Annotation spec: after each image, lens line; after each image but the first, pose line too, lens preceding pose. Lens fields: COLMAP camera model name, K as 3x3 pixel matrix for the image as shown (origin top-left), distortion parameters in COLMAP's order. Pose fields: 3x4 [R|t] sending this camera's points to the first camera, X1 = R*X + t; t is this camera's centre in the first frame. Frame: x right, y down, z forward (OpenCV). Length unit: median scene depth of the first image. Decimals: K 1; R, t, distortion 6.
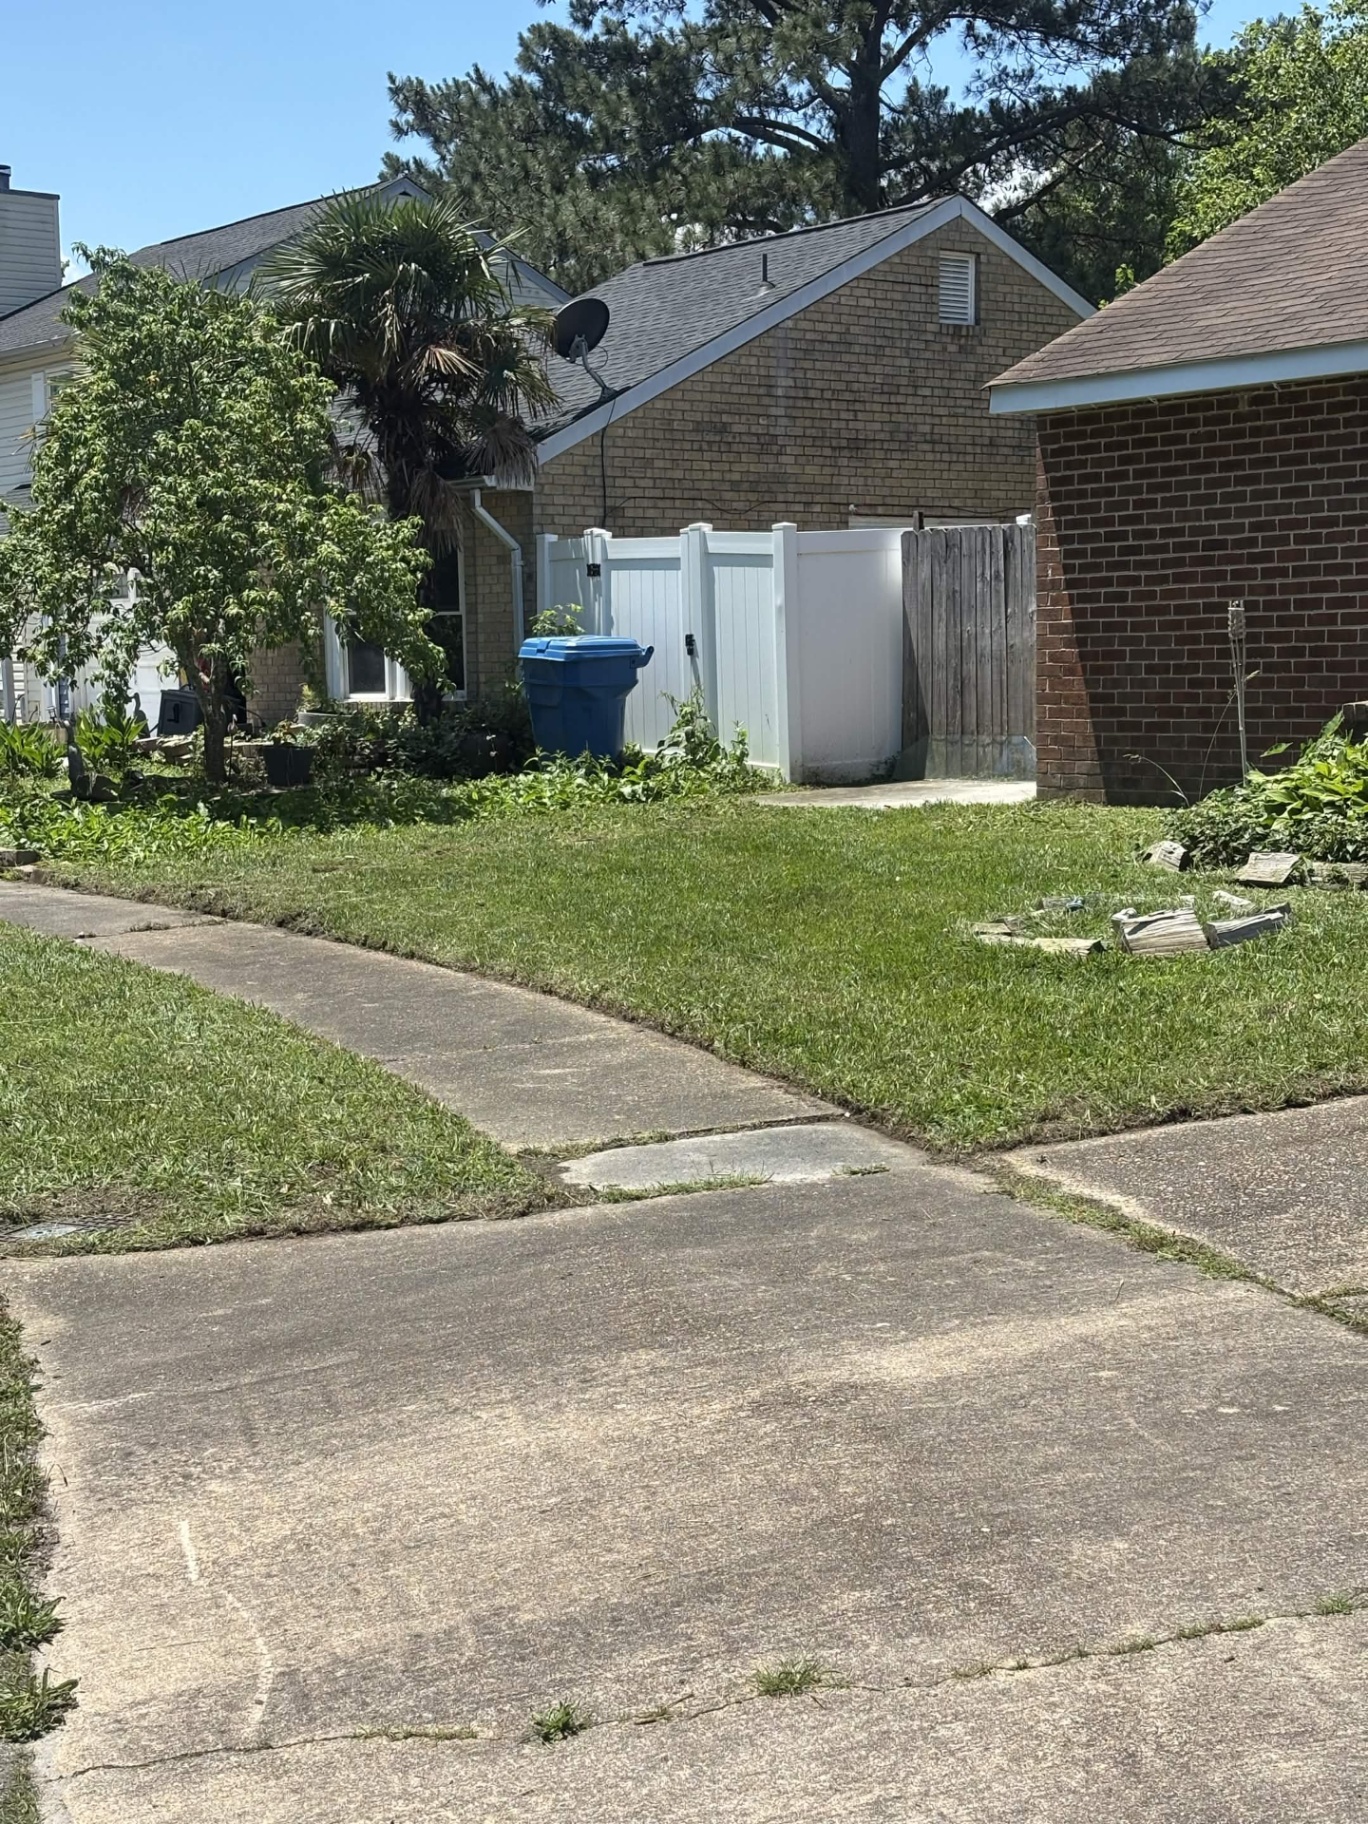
lens RADIAL K [[2627.4, 0, 684.0], [0, 2627.4, 912.0], [0, 0, 1]] dist [-0.003558, 0.828500]
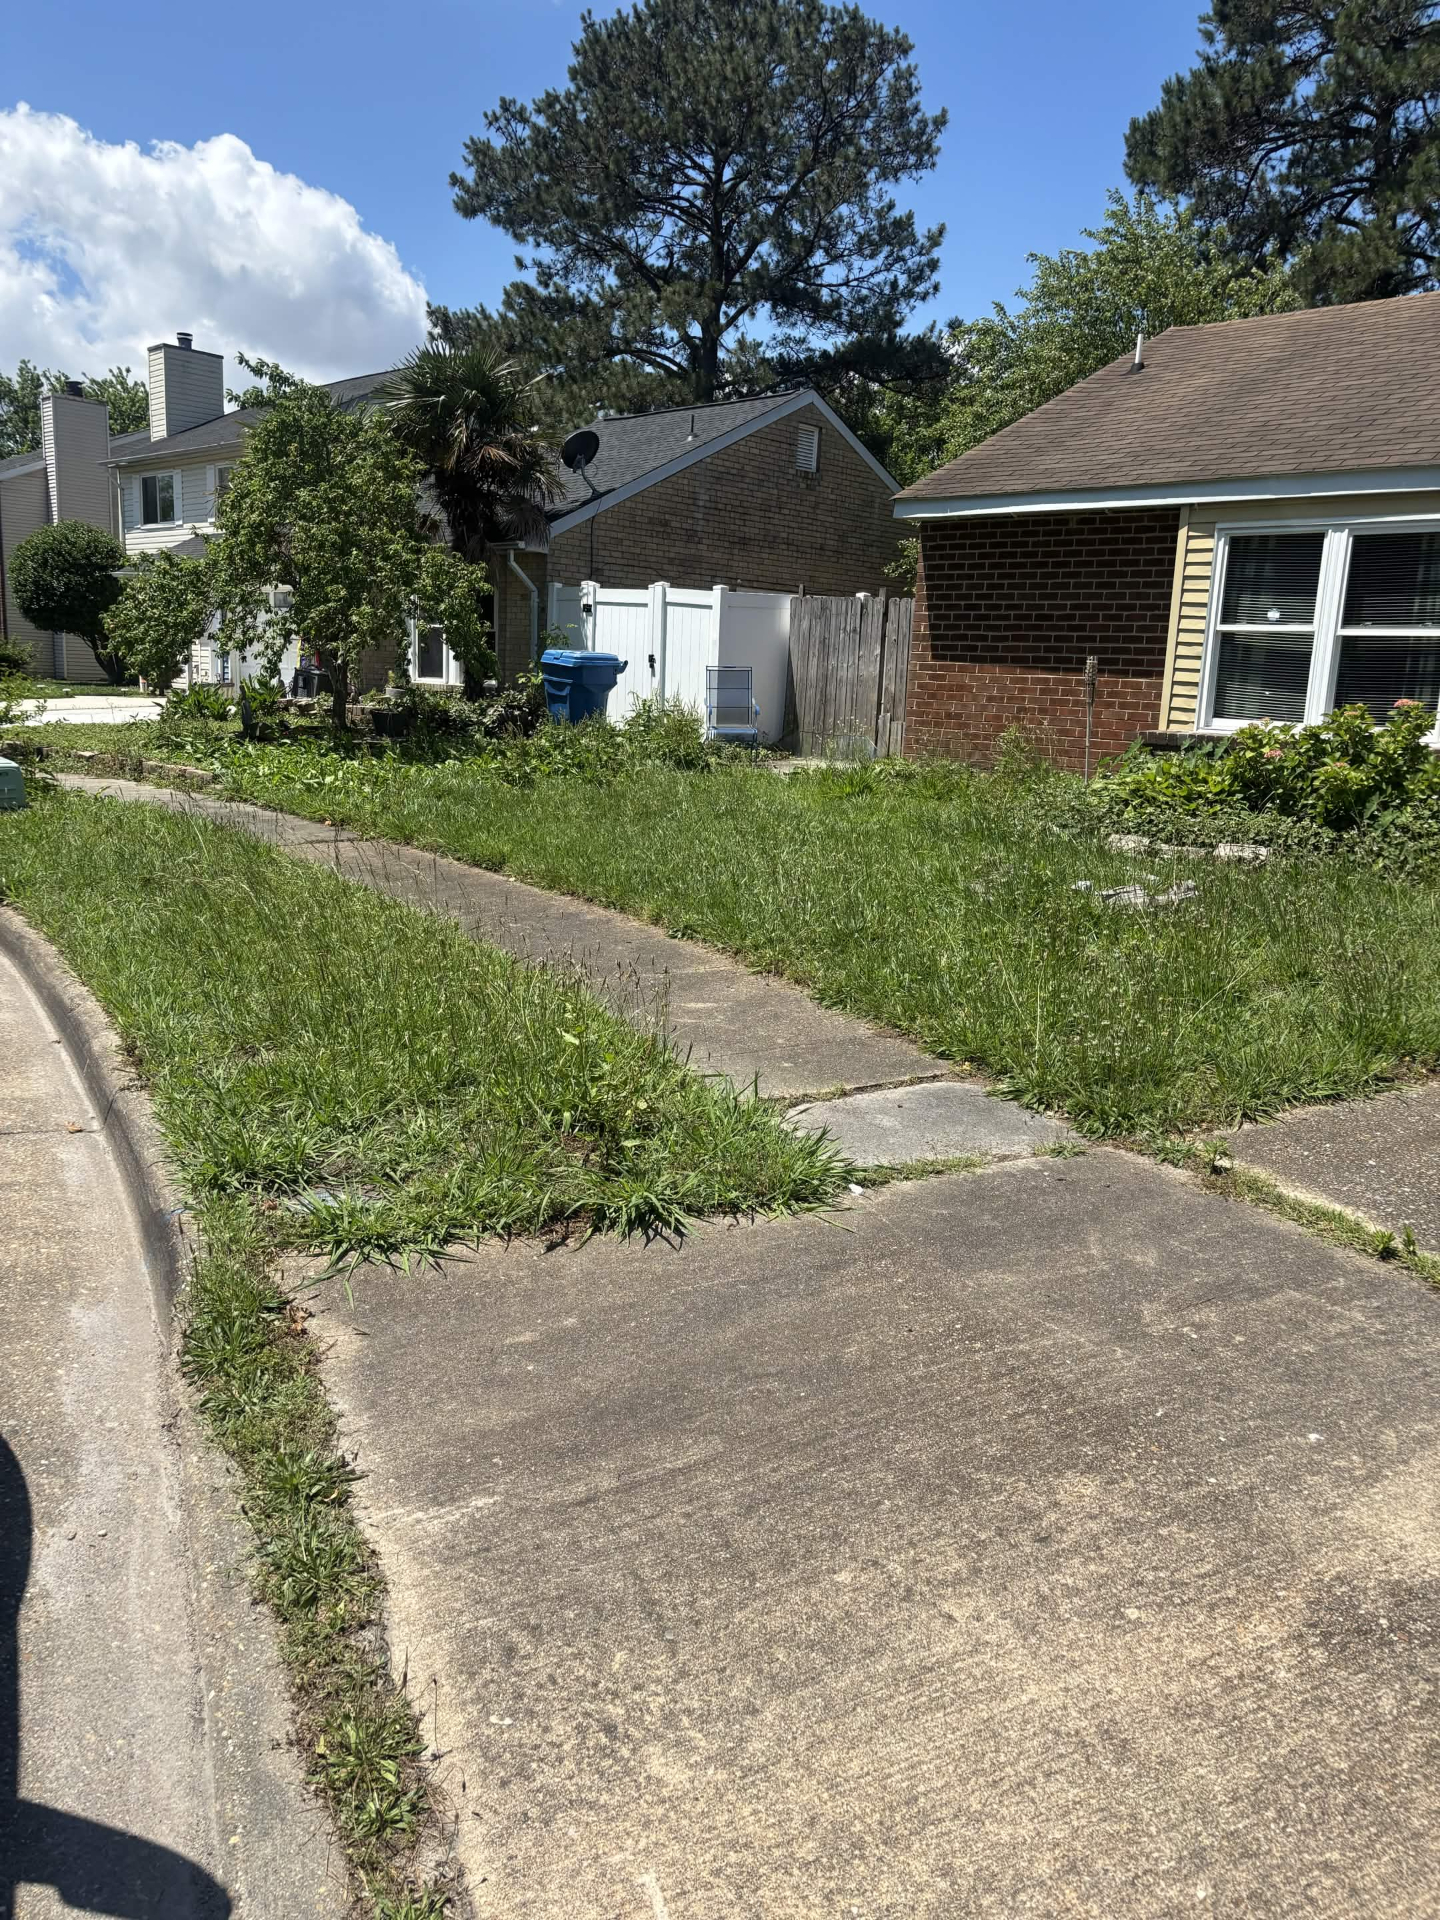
lens RADIAL K [[1454.6, 0, 720.0], [0, 1454.6, 960.0], [0, 0, 1]] dist [0.018022, -0.001942]
pose [[0.992938, 0.045413, 0.109595, -0.038870], [-0.055927, 0.993920, 0.094848, -0.008651], [-0.104621, -0.100307, 0.989441, 0.110659]]
